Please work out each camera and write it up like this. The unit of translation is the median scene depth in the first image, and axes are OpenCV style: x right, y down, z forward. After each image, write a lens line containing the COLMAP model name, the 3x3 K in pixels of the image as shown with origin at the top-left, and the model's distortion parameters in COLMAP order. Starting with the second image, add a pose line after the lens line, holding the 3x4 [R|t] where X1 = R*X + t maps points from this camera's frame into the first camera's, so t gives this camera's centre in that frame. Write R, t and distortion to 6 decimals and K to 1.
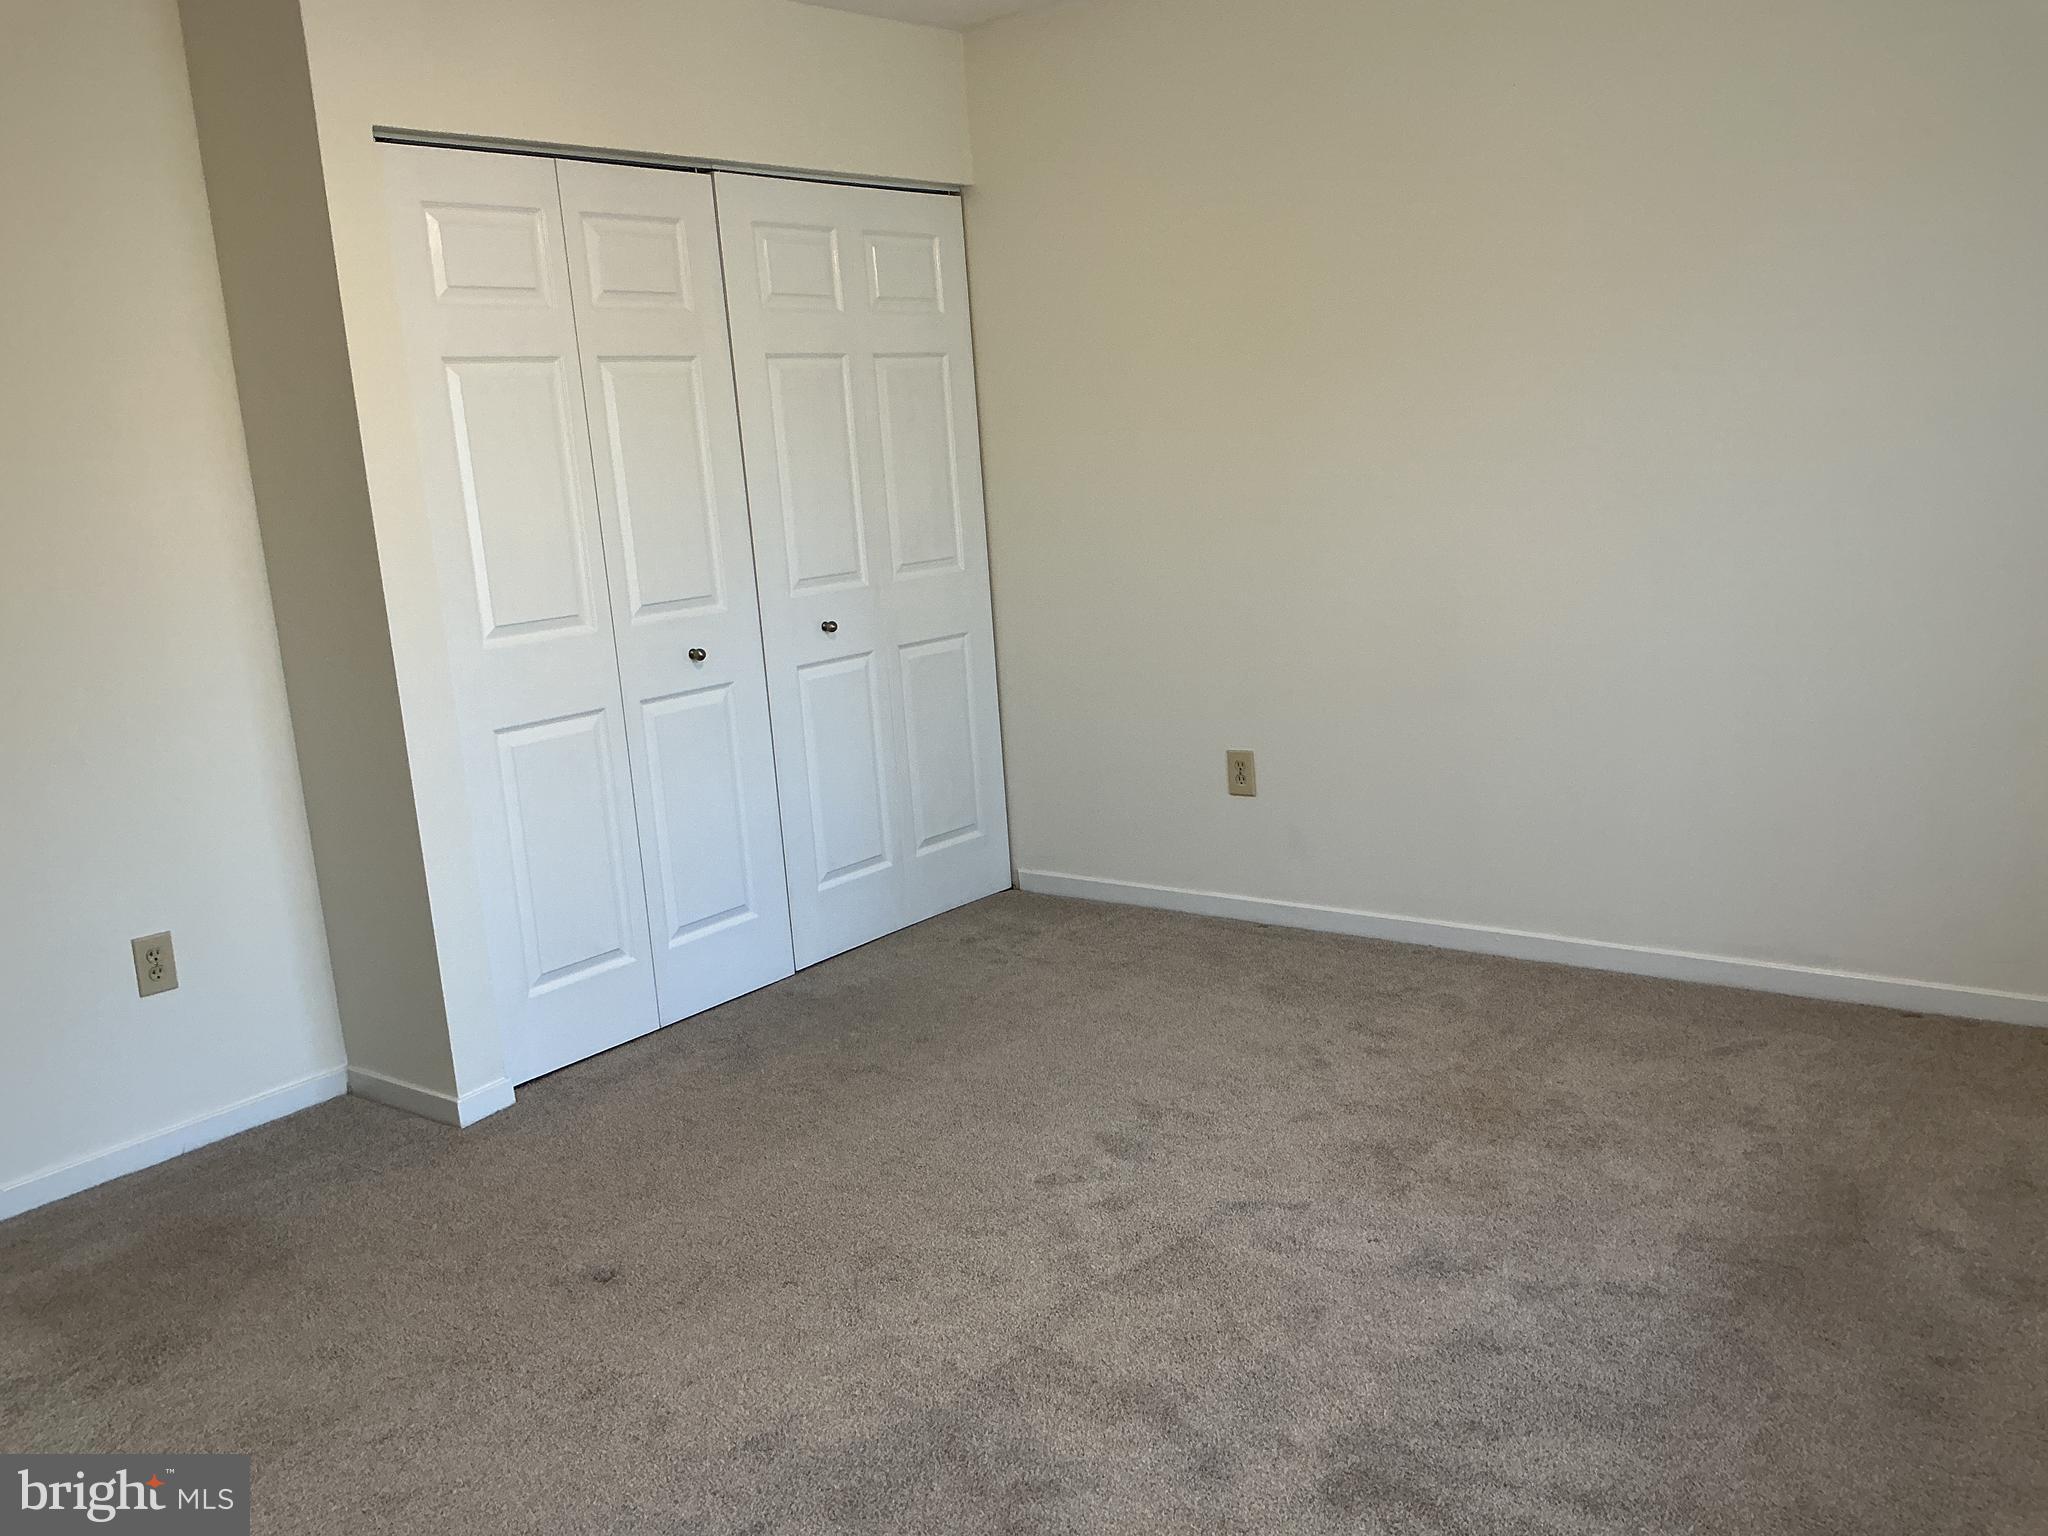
lens RADIAL K [[1664.3, 0, 1010.5], [0, 1664.3, 756.2], [0, 0, 1]] dist [0.119813, -0.251047]
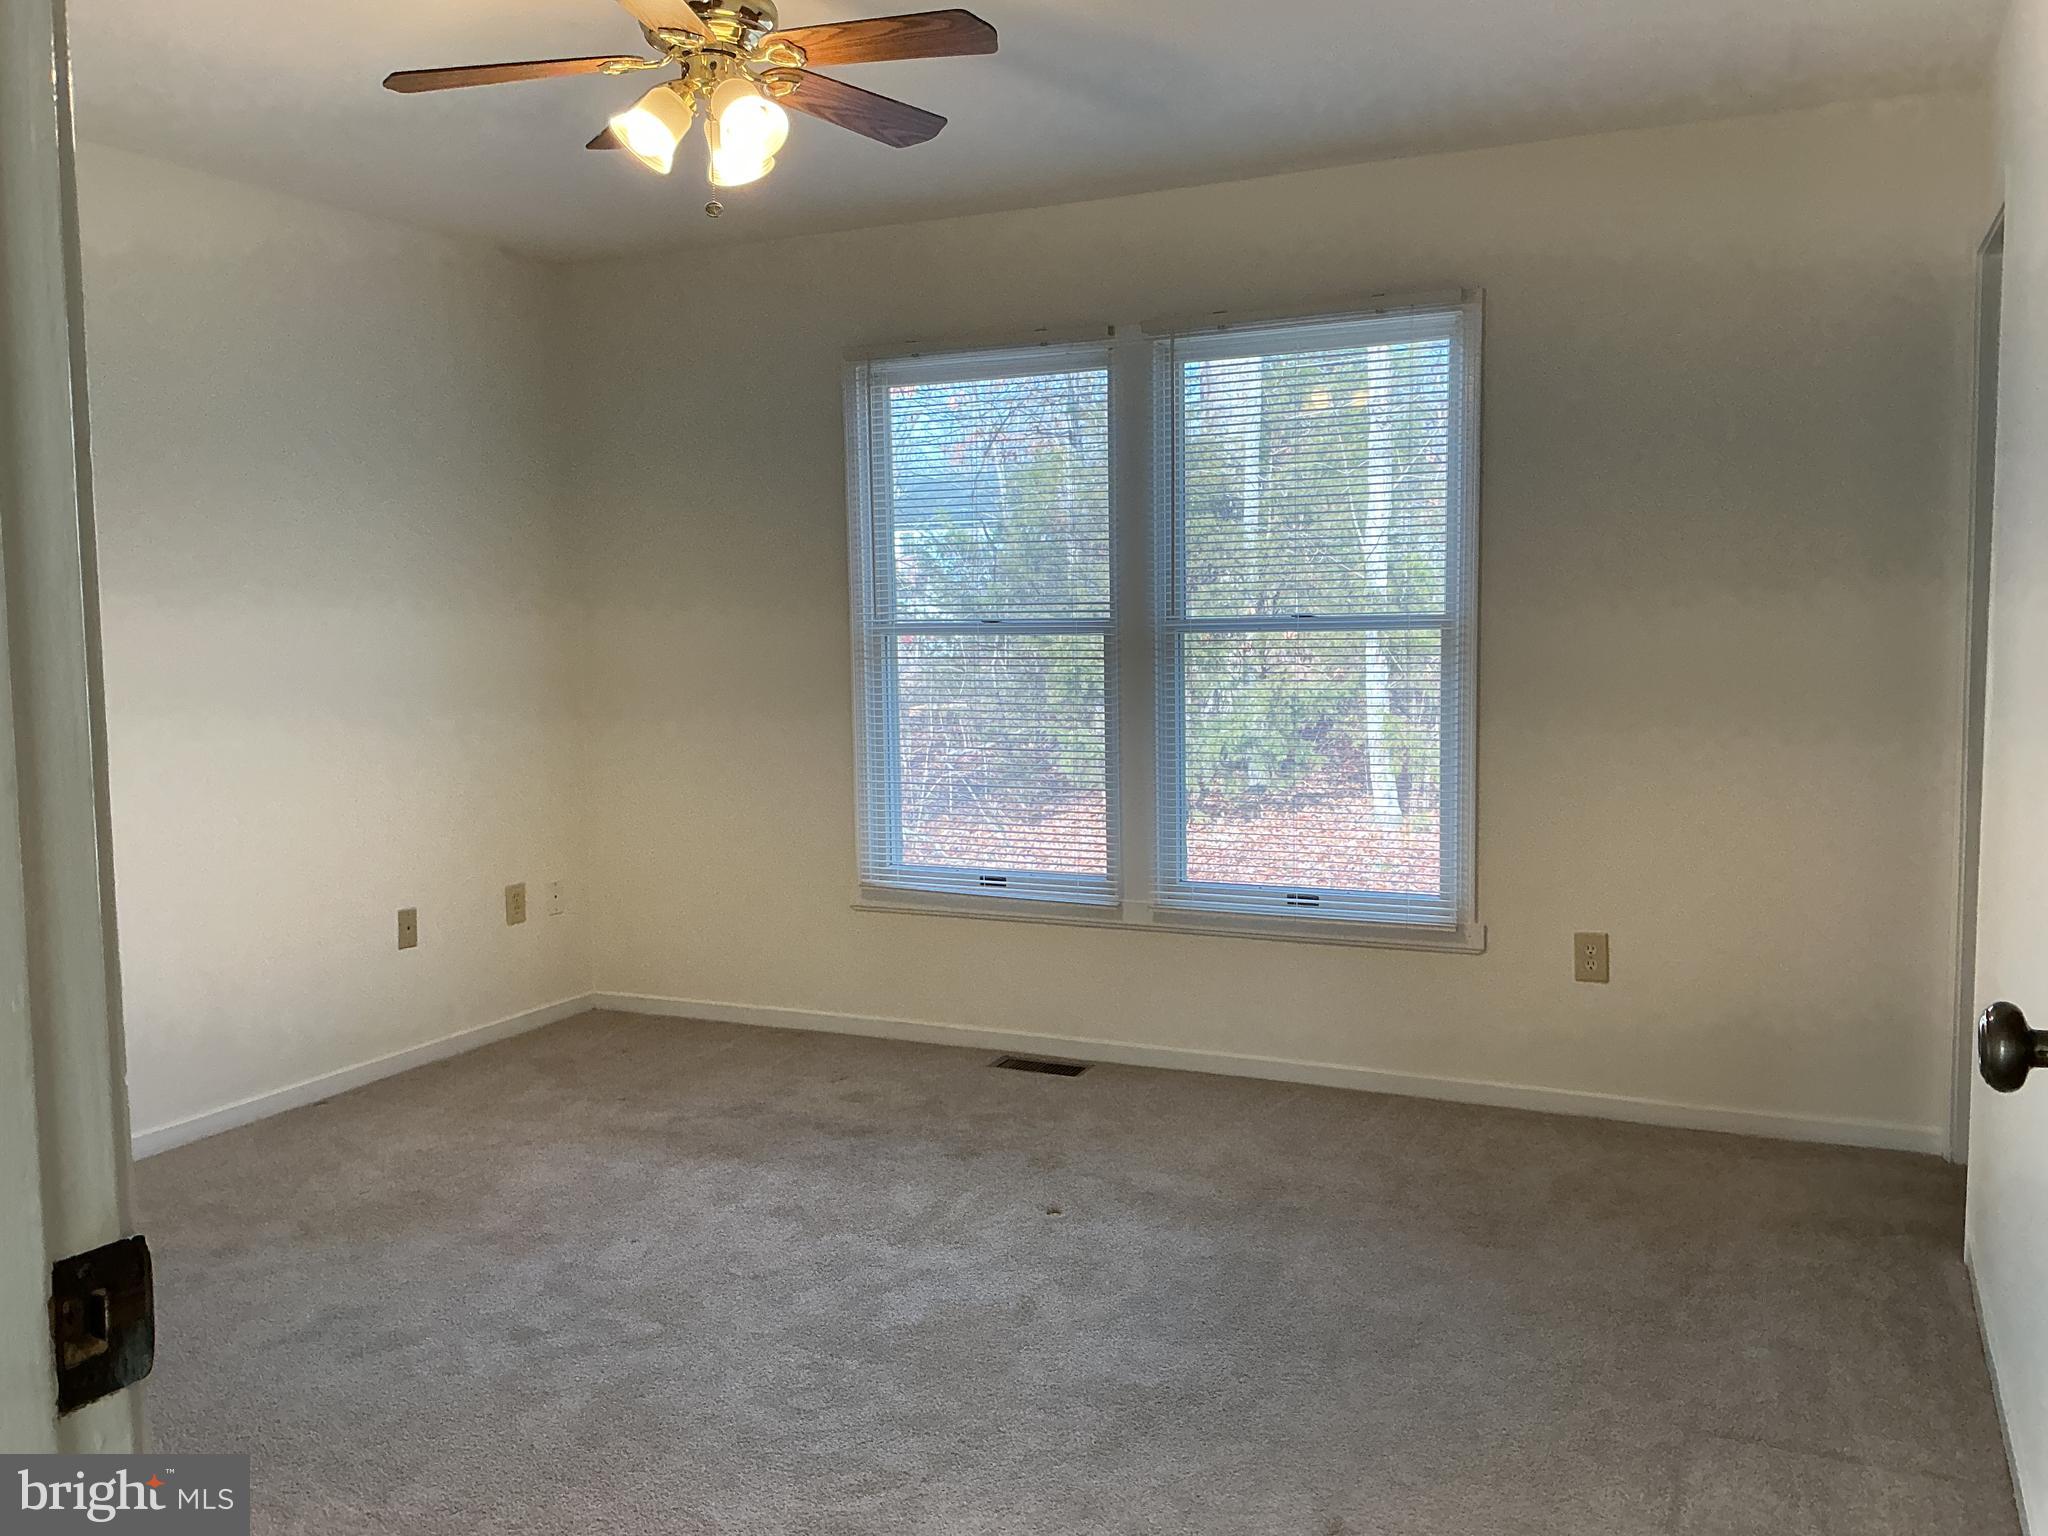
lens RADIAL K [[1664.3, 0, 1010.5], [0, 1664.3, 756.2], [0, 0, 1]] dist [0.119813, -0.251047]
pose [[-0.238681, 0.005780, 0.971081, -1.172682], [0.205794, 0.977571, 0.044763, -0.078588], [-0.949042, 0.210527, -0.234517, 1.005567]]
